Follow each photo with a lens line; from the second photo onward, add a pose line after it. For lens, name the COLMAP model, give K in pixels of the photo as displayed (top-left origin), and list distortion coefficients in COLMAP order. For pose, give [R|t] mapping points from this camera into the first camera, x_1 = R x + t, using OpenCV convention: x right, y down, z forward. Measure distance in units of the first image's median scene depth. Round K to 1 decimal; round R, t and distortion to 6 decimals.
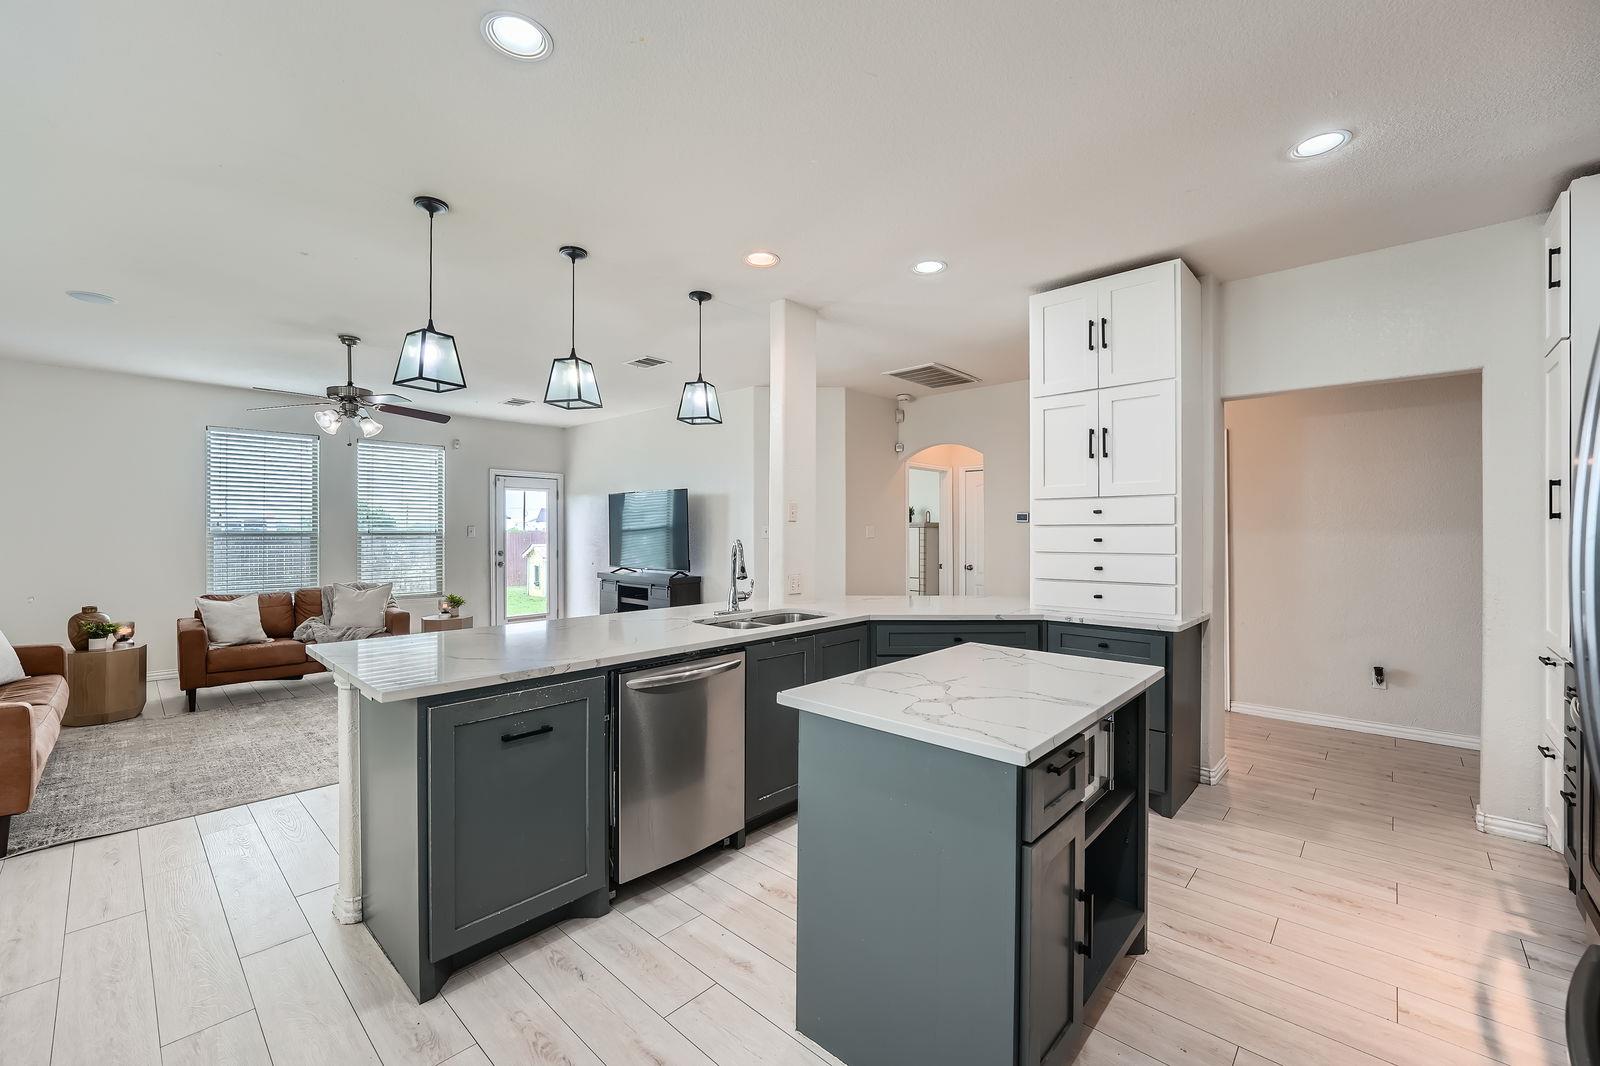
lens RADIAL K [[650.0, 0, 796.8], [0, 650.0, 528.9], [0, 0, 1]] dist [-0.010167, 0.001586]
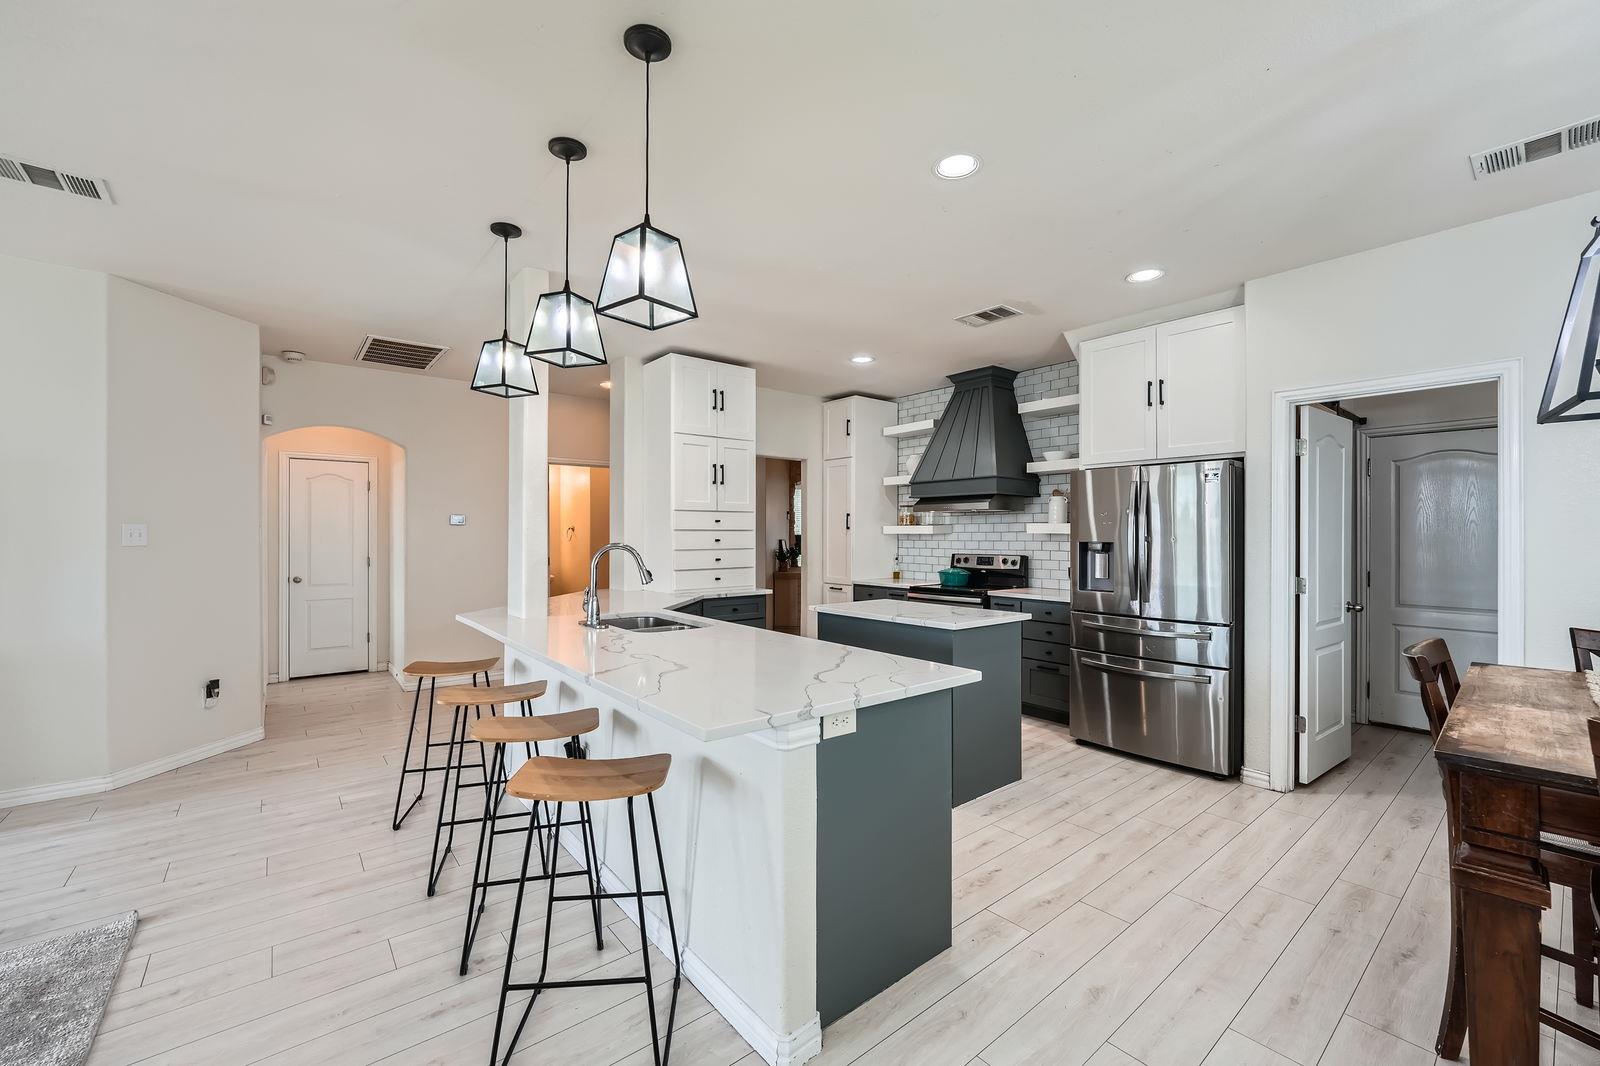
lens RADIAL K [[650.0, 0, 810.5], [0, 650.0, 533.5], [0, 0, 1]] dist [-0.010167, 0.001586]
pose [[0.130344, -0.000209, 0.991469, -0.719609], [-0.004506, 0.999990, 0.000803, -0.000062], [-0.991459, -0.004572, 0.130342, 0.448754]]
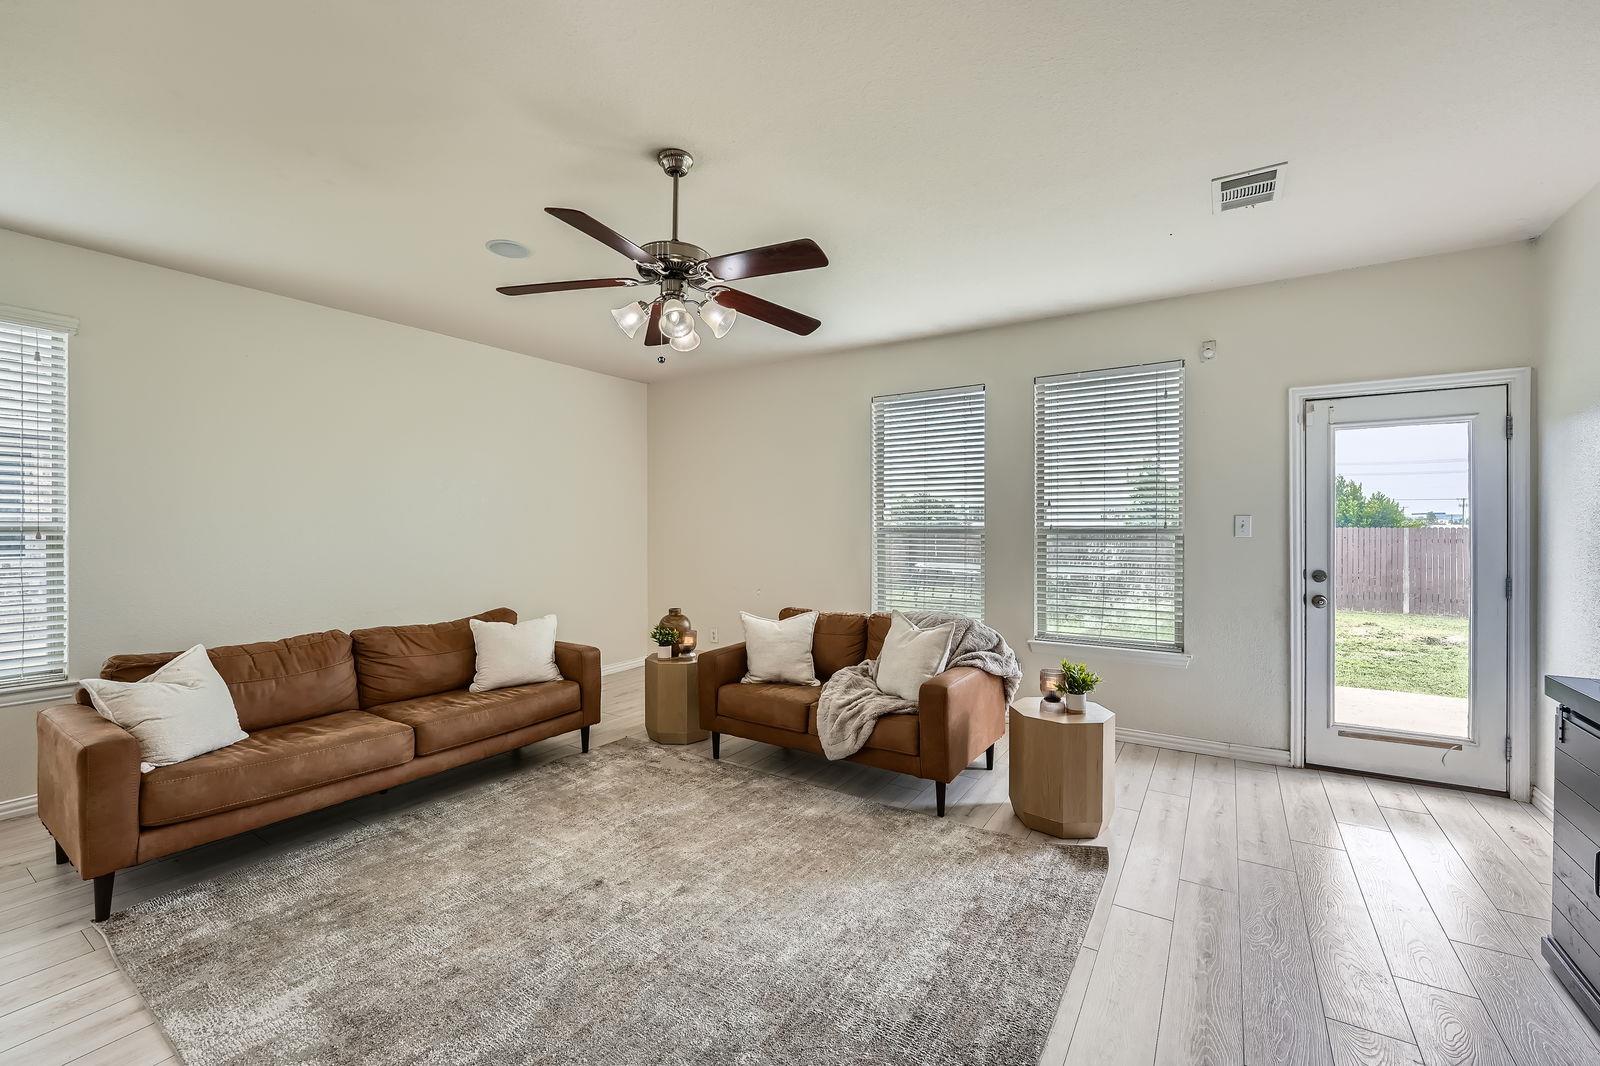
lens RADIAL K [[650.0, 0, 812.6], [0, 650.0, 530.8], [0, 0, 1]] dist [-0.010167, 0.001586]
pose [[0.185370, 0.005197, -0.982655, -0.156300], [0.004514, 0.999971, 0.006140, 0.004470], [0.982658, -0.005574, 0.185341, 1.025029]]
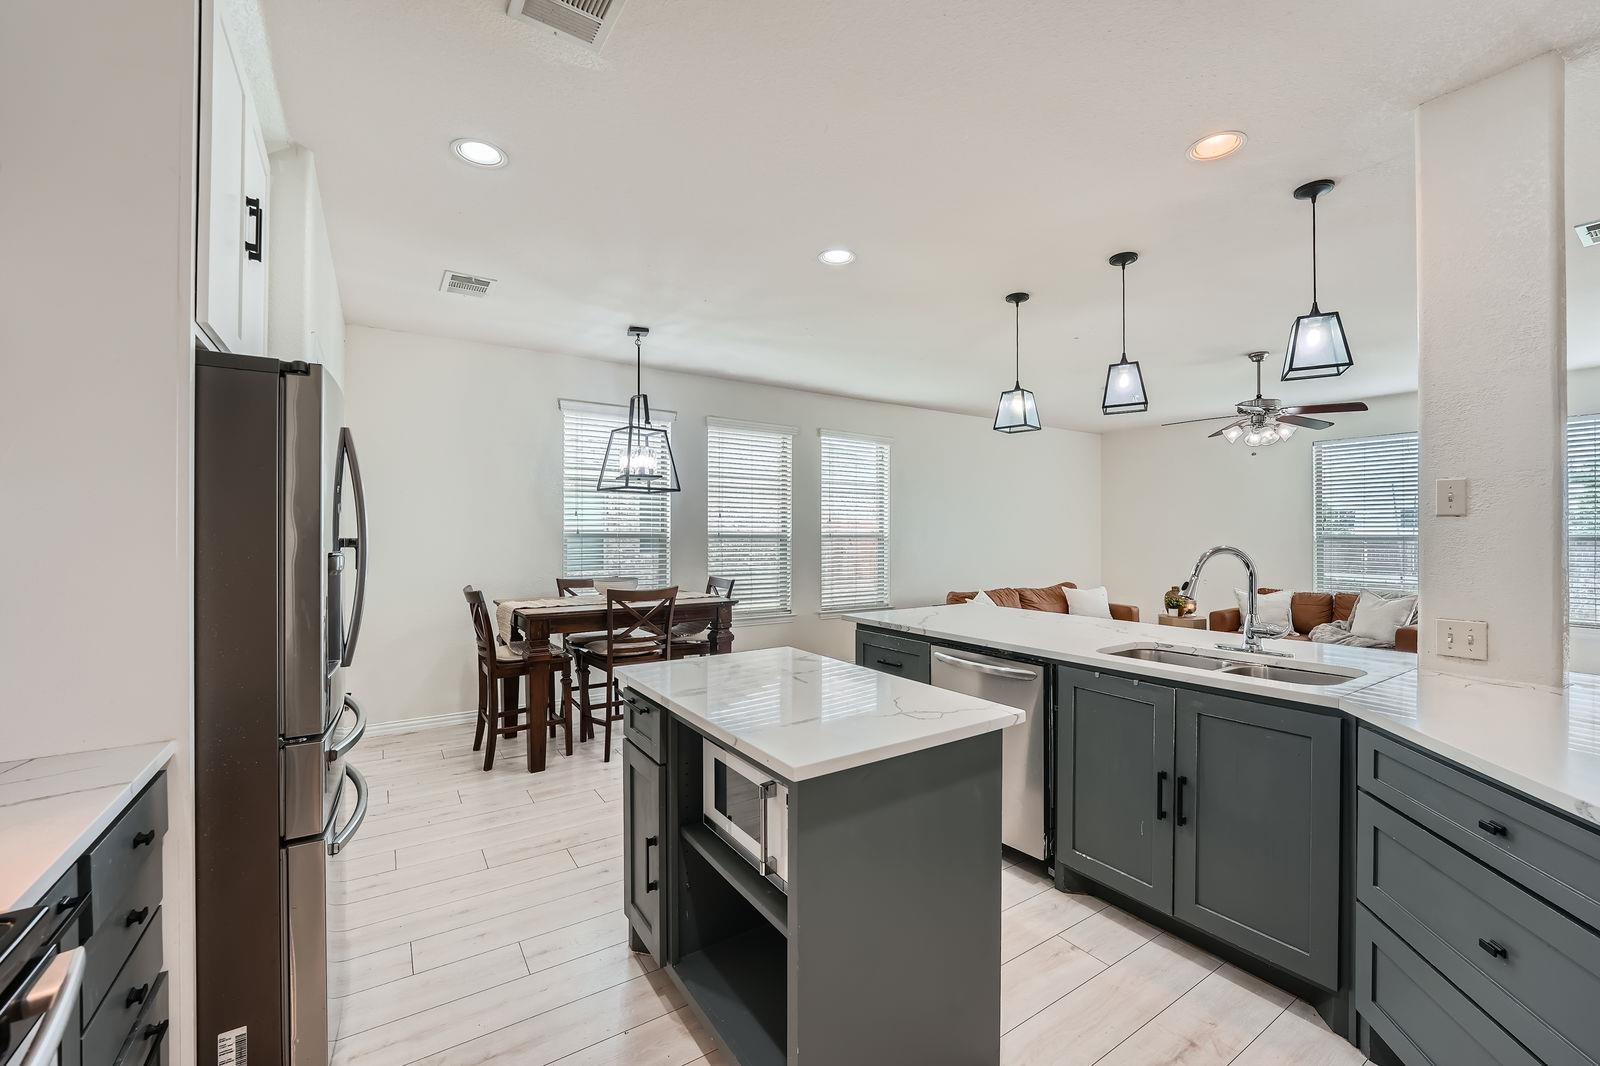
lens RADIAL K [[650.0, 0, 807.1], [0, 650.0, 534.0], [0, 0, 1]] dist [-0.010167, 0.001586]
pose [[-0.229362, -0.001953, -0.973339, 0.522143], [0.003278, 0.999991, -0.002779, 0.002057], [0.973336, -0.003828, -0.229354, 0.525979]]
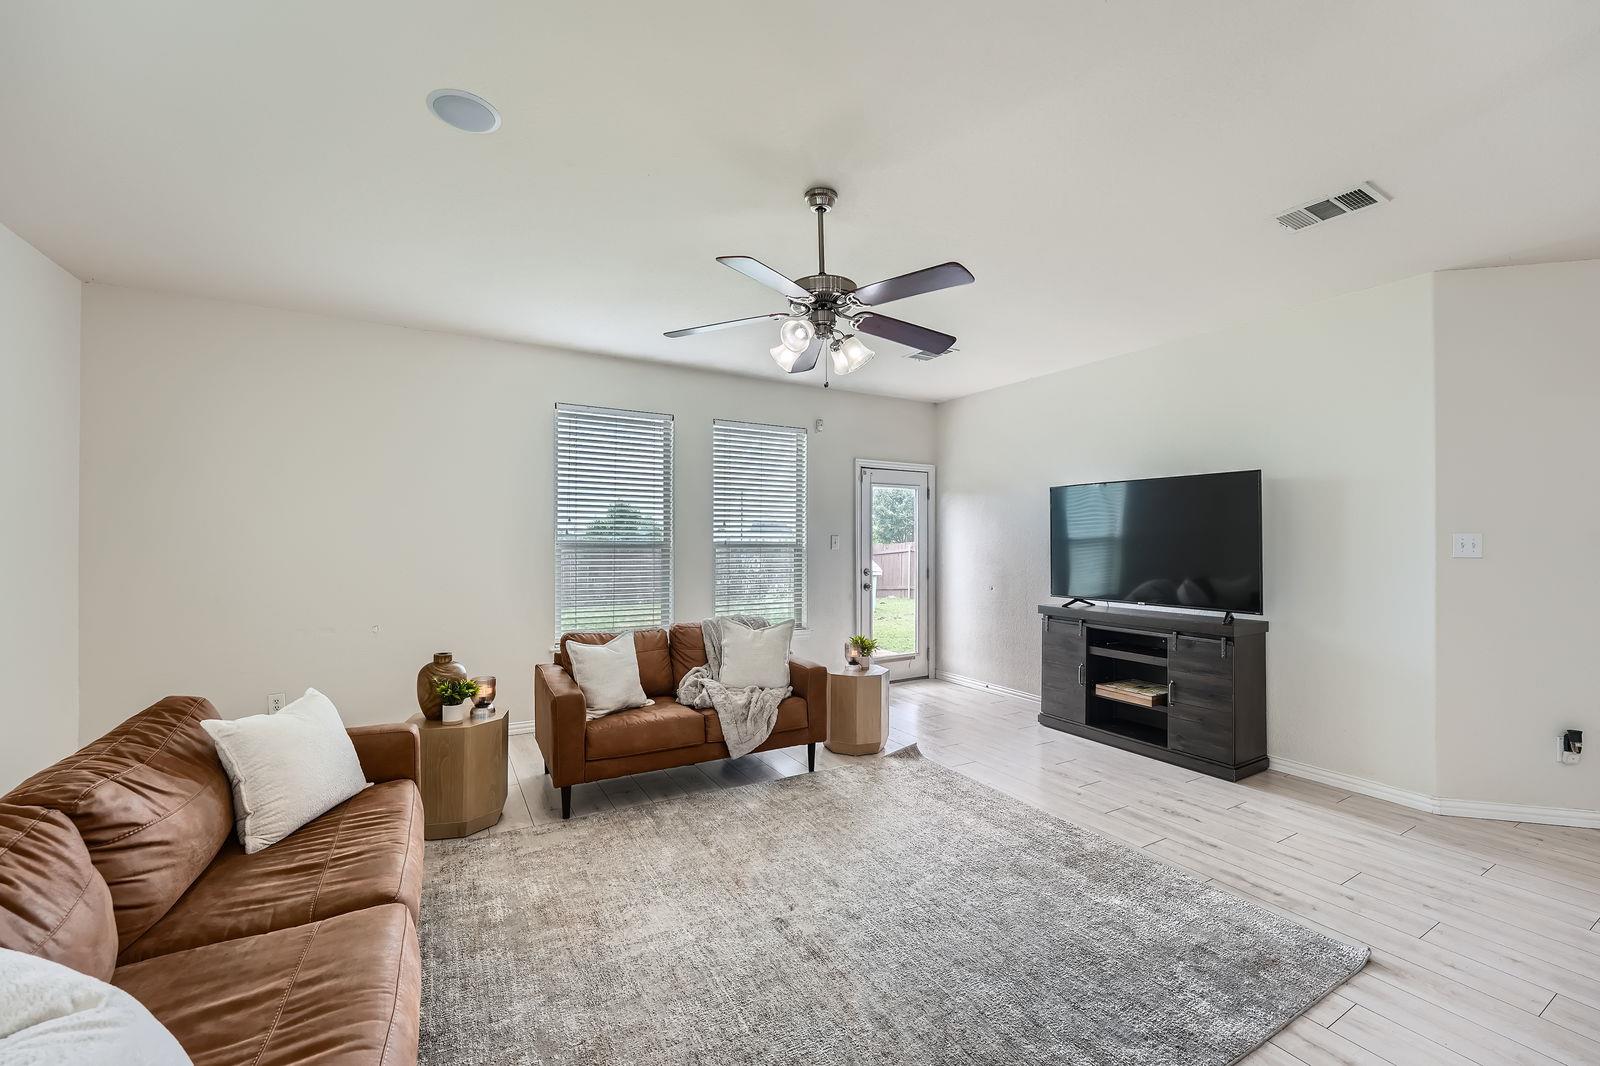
lens RADIAL K [[650.0, 0, 800.1], [0, 650.0, 537.6], [0, 0, 1]] dist [-0.010167, 0.001586]
pose [[0.956881, 0.001322, -0.290479, -0.552718], [-0.002754, 0.999986, -0.004521, 0.002687], [0.290468, 0.005126, 0.956871, 0.467282]]
